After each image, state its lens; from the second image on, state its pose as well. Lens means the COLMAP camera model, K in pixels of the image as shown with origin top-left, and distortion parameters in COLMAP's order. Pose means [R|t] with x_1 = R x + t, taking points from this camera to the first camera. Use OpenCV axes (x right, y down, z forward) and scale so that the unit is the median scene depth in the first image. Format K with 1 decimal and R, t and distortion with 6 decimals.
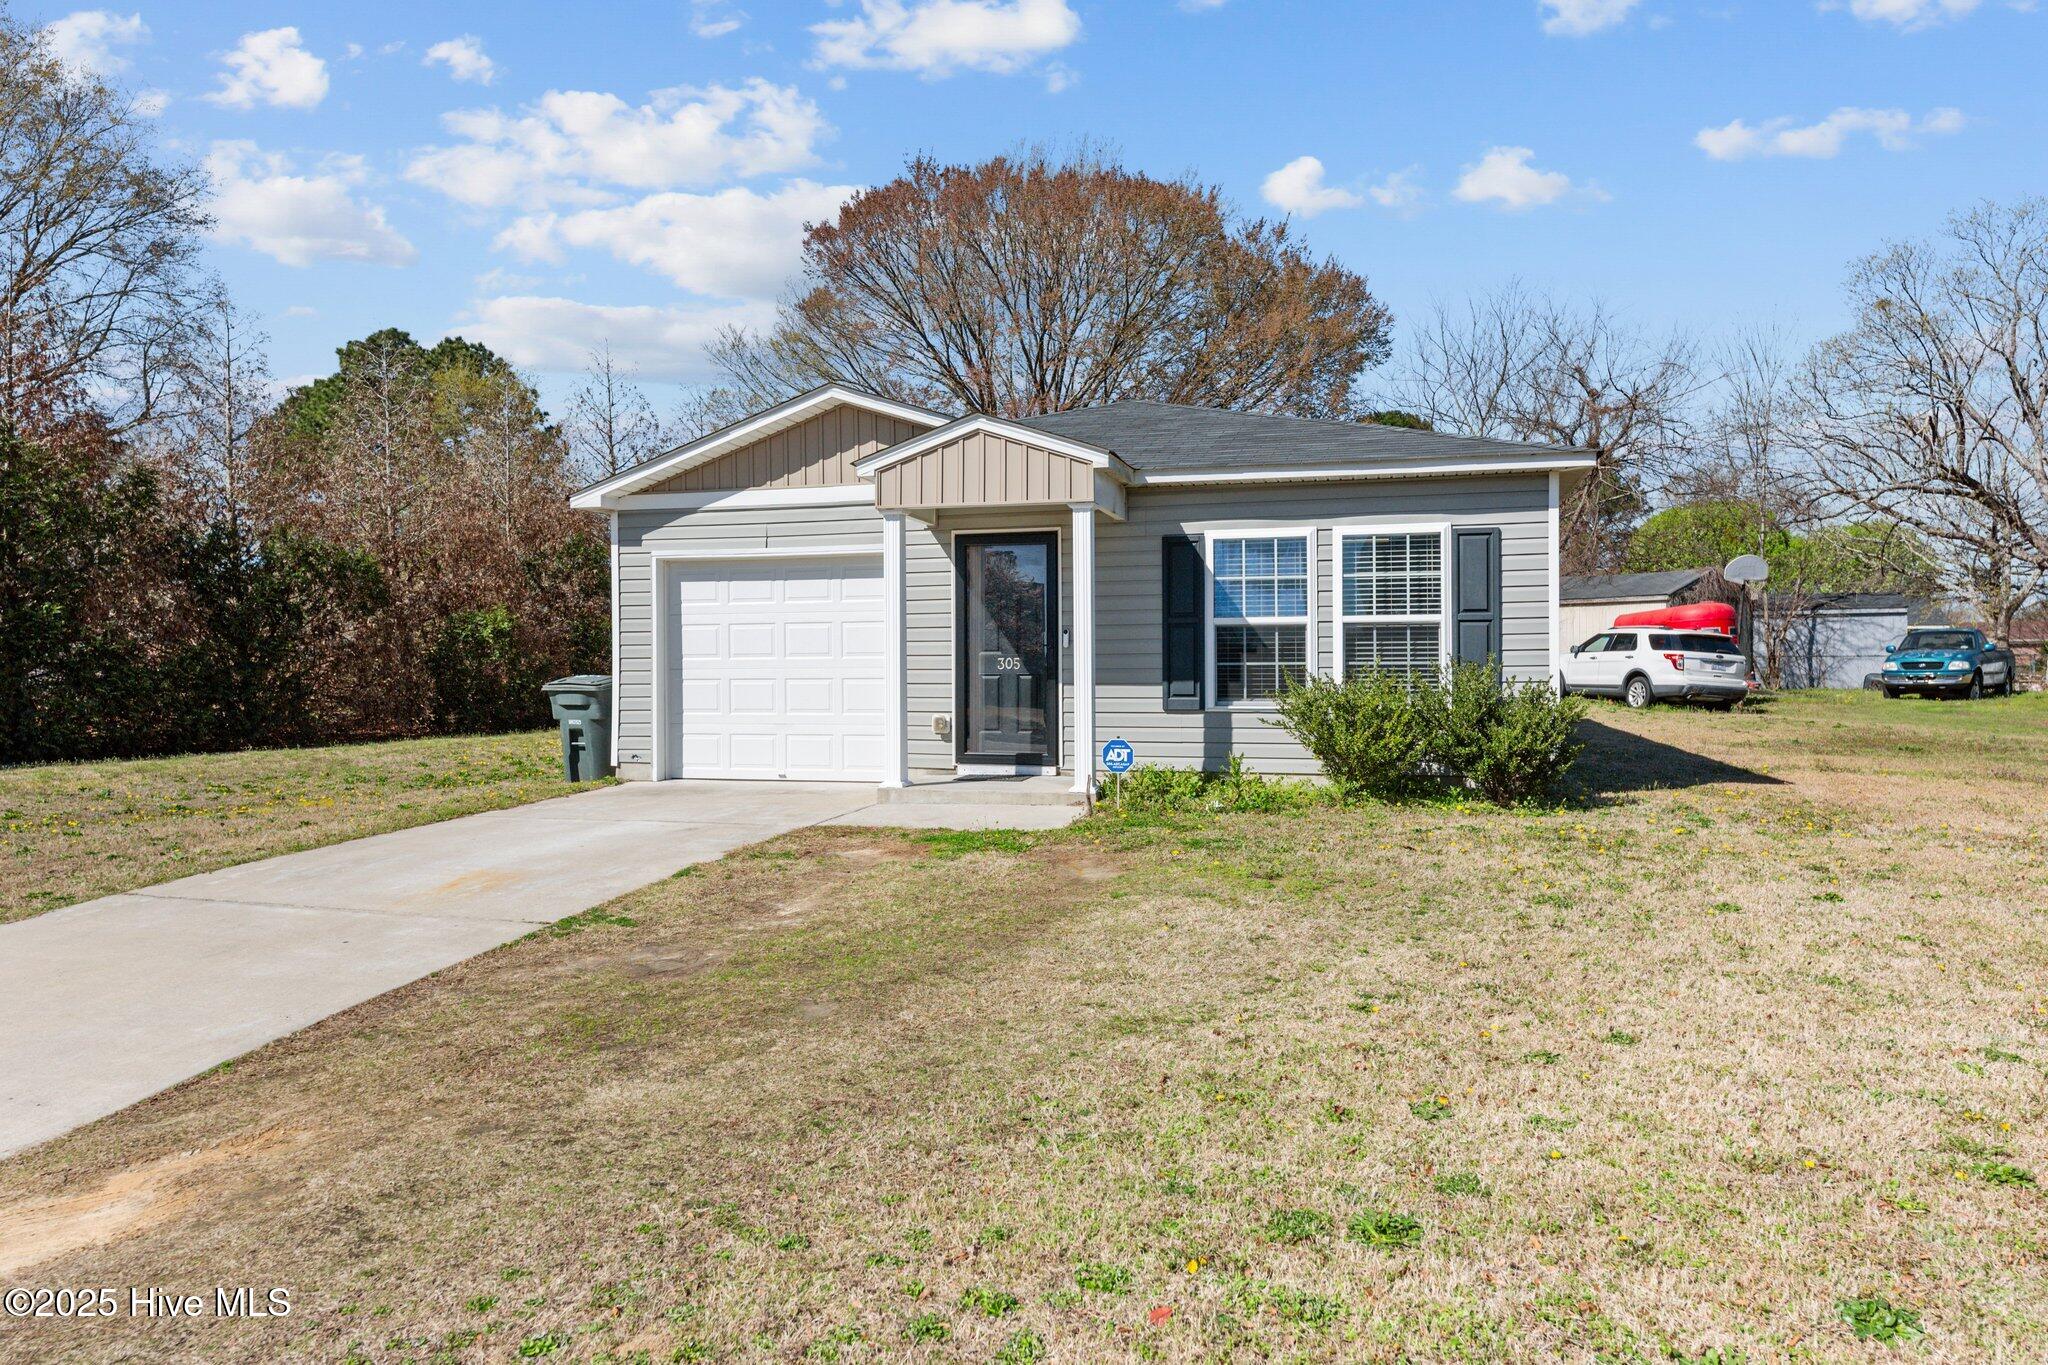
lens RADIAL K [[1355.1, 0, 1019.5], [0, 1355.1, 670.7], [0, 0, 1]] dist [0.002725, 0.001523]
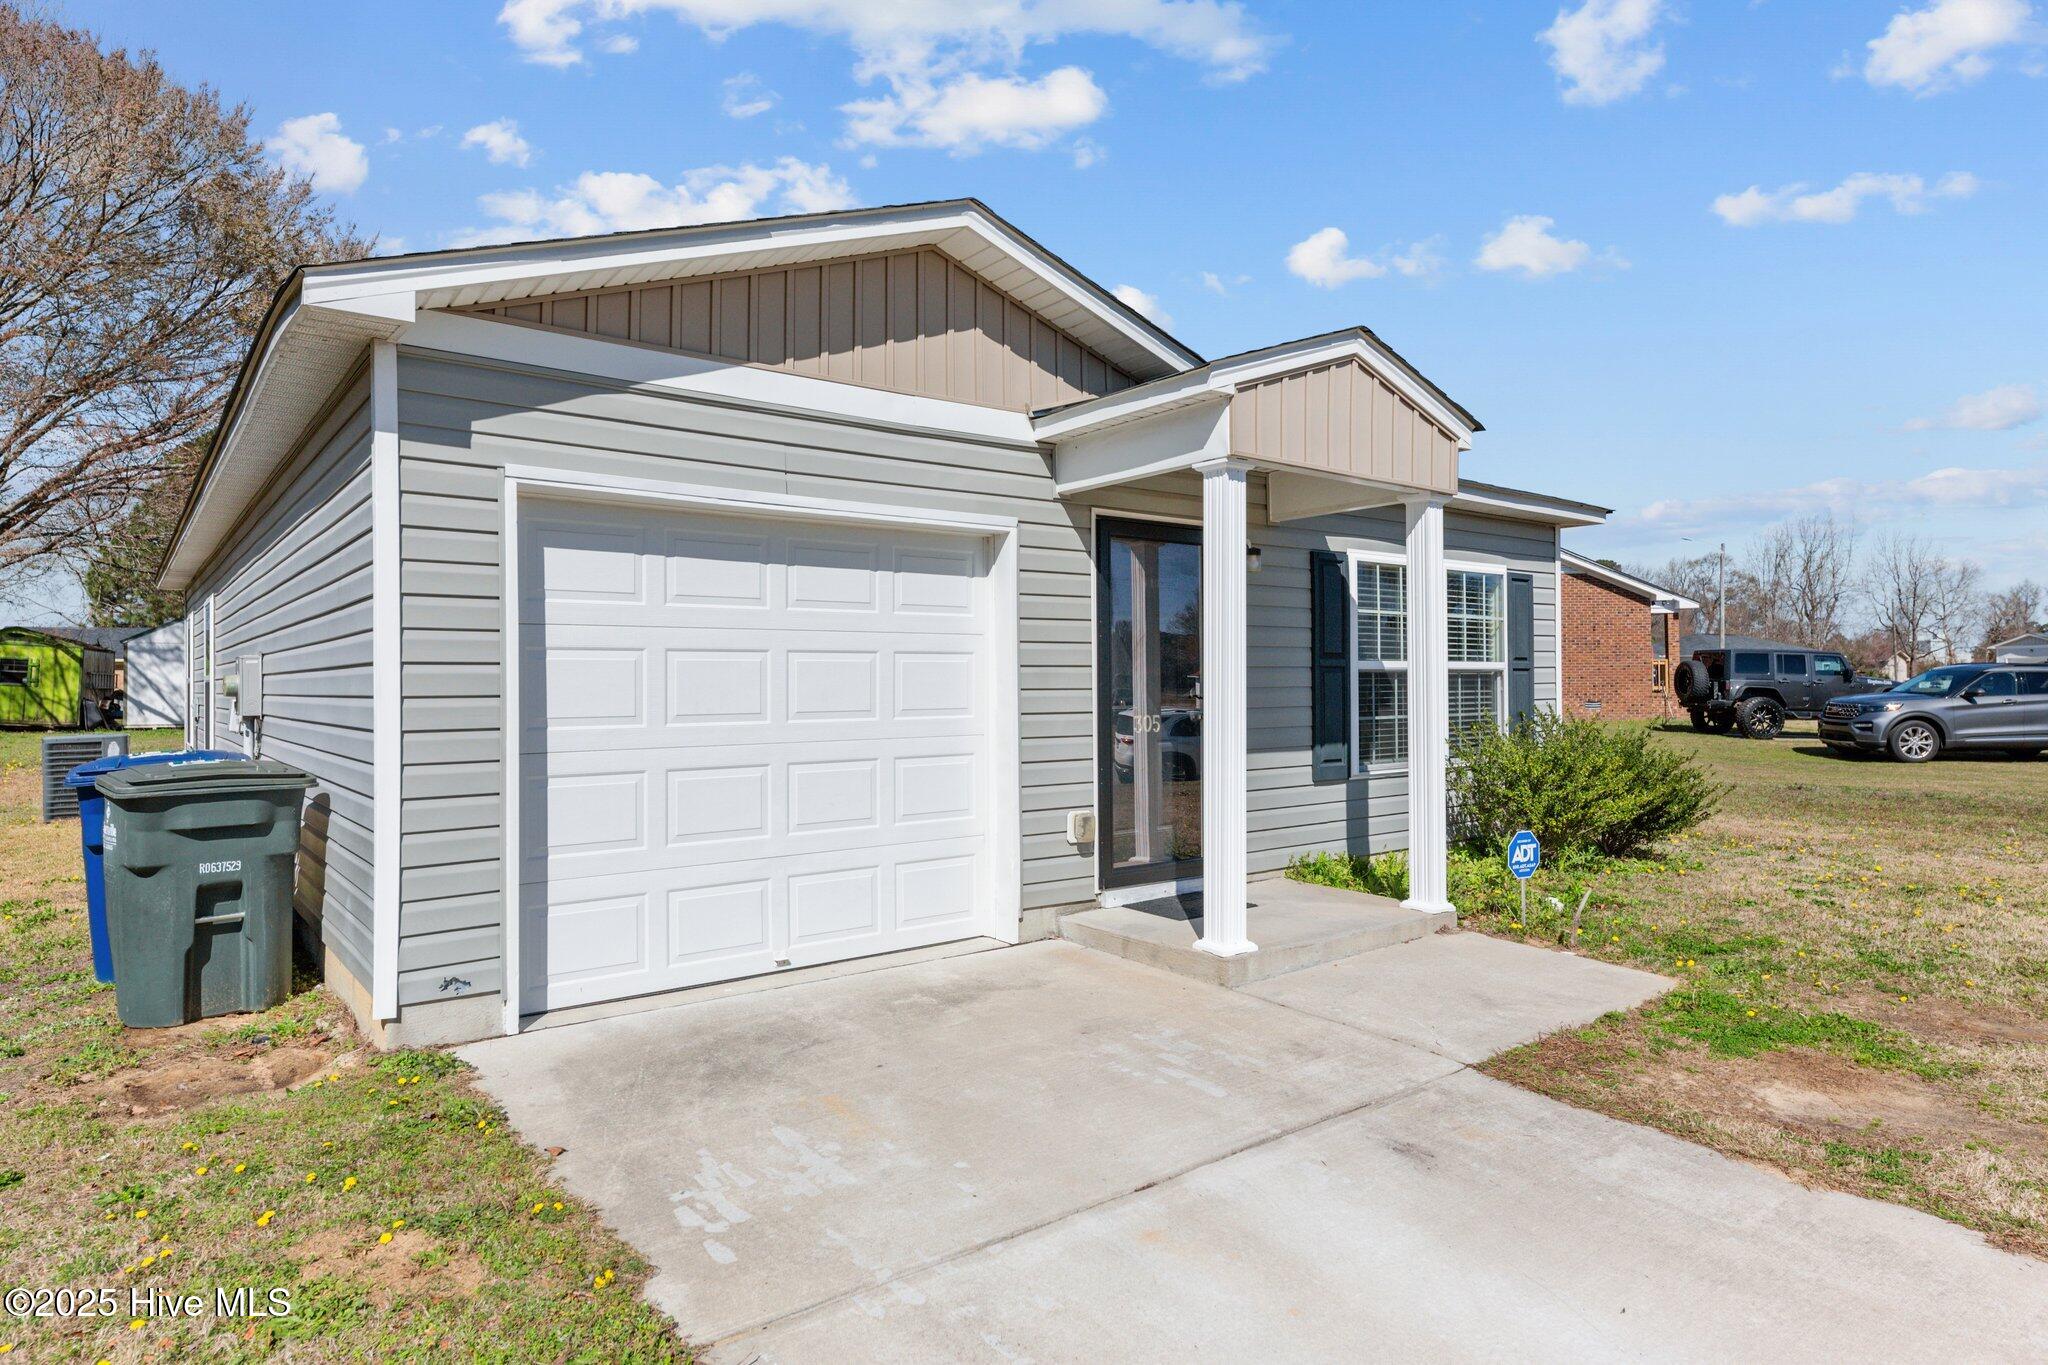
lens RADIAL K [[1171.5, 0, 1024.0], [0, 1171.5, 682.5], [0, 0, 1]] dist [-0.001566, -0.000105]
pose [[0.587872, 0.002410, 0.808950, -0.503761], [0.005618, 0.999959, -0.007062, -0.021754], [-0.808934, 0.008696, 0.587835, 0.731401]]
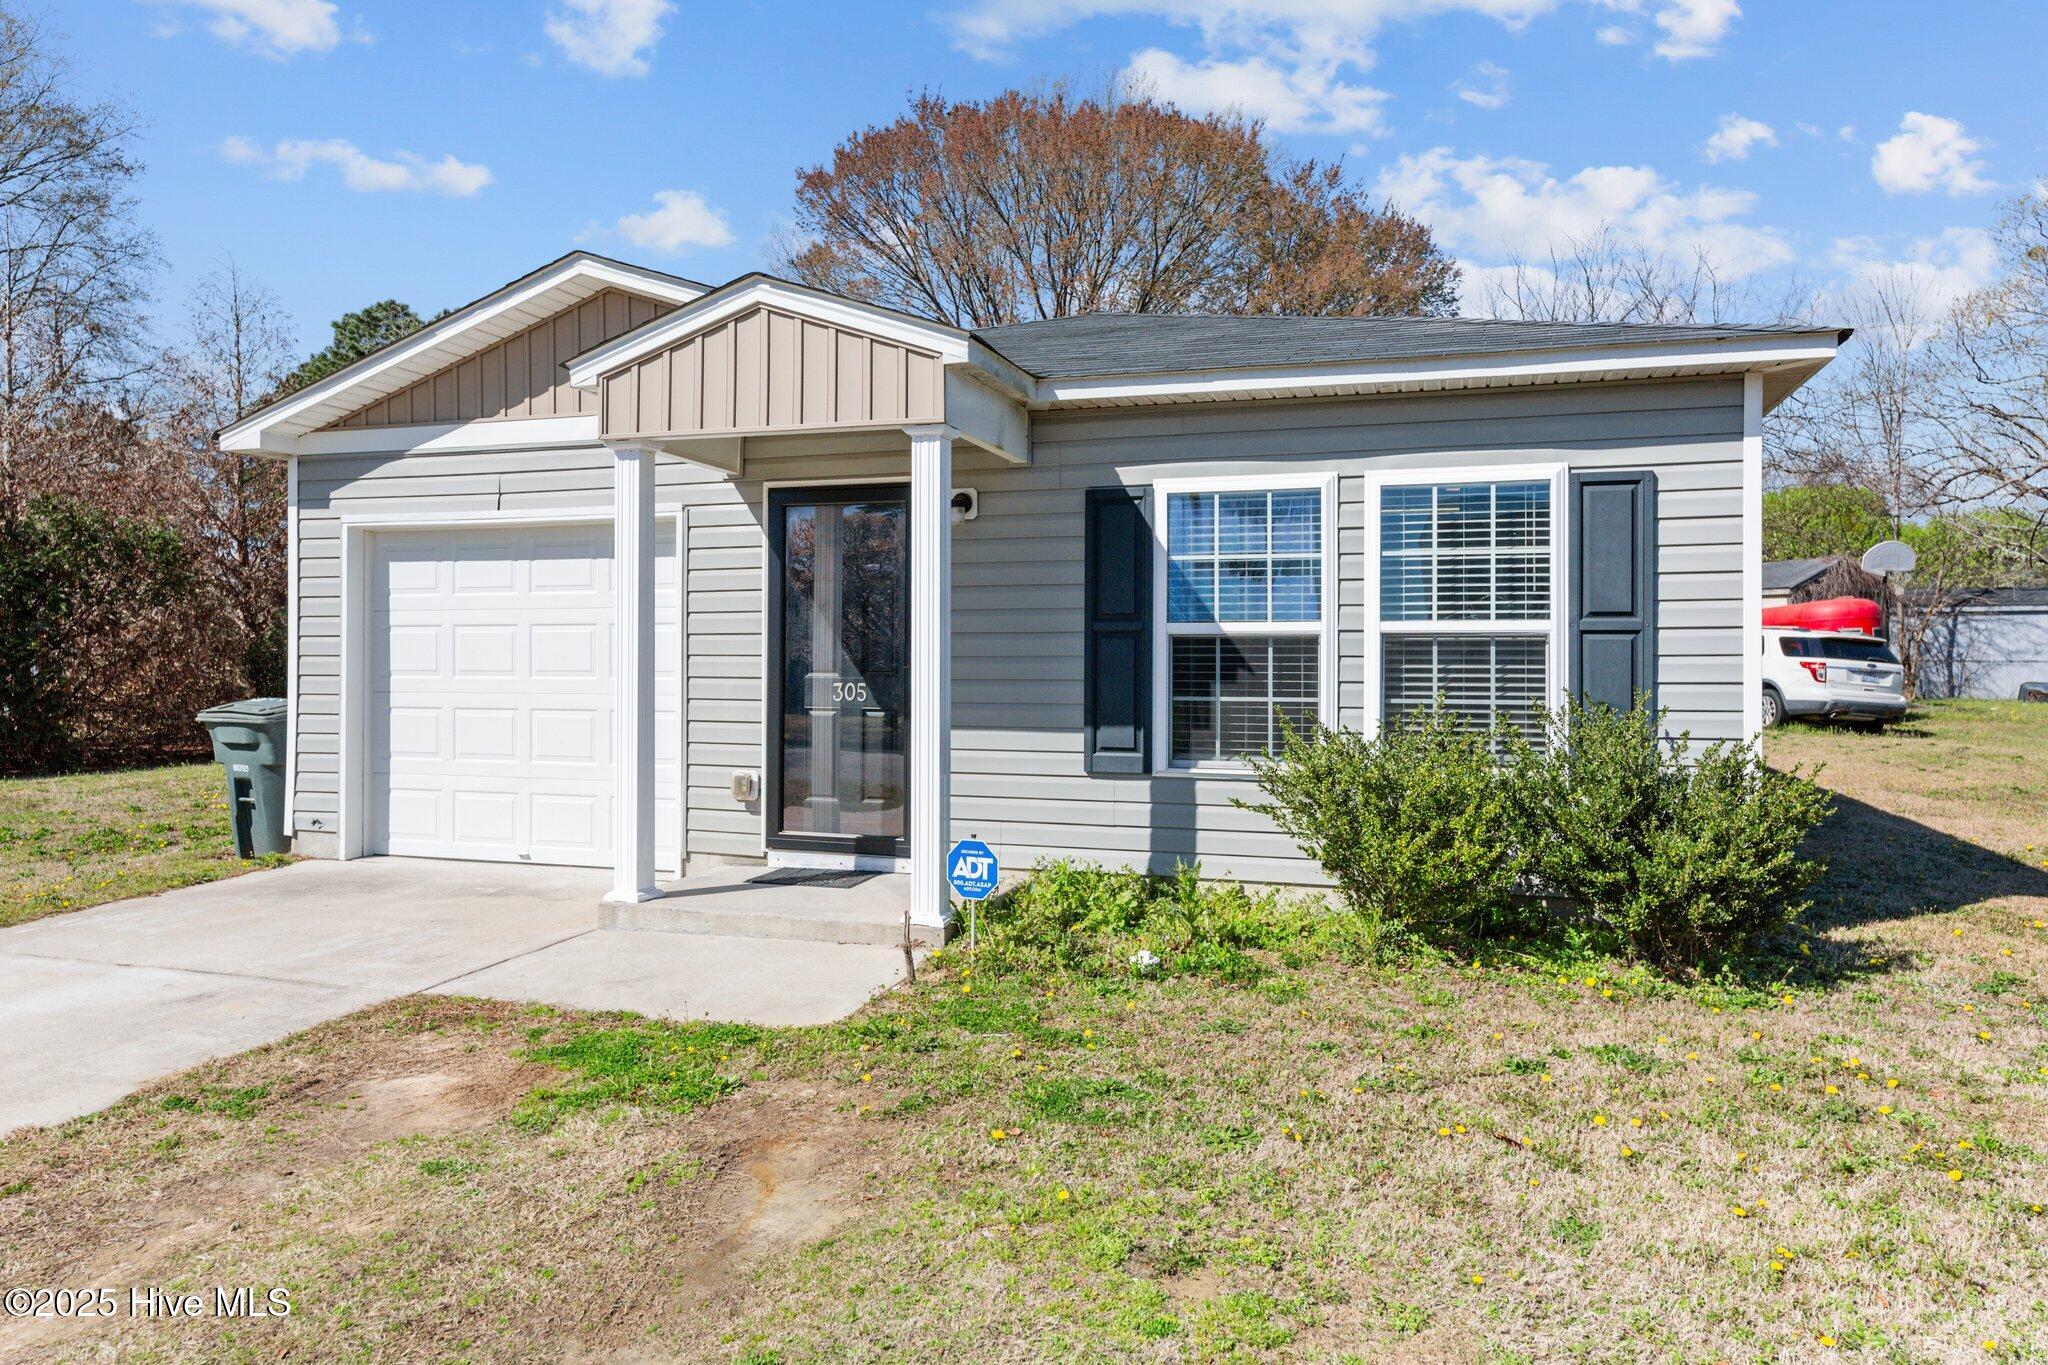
lens RADIAL K [[1371.8, 0, 1014.4], [0, 1371.8, 650.2], [0, 0, 1]] dist [-0.001015, -0.000055]
pose [[0.999010, 0.007106, -0.043907, 0.098574], [-0.007472, 0.999939, -0.008188, -0.020450], [0.043846, 0.008508, 0.999002, 0.369767]]
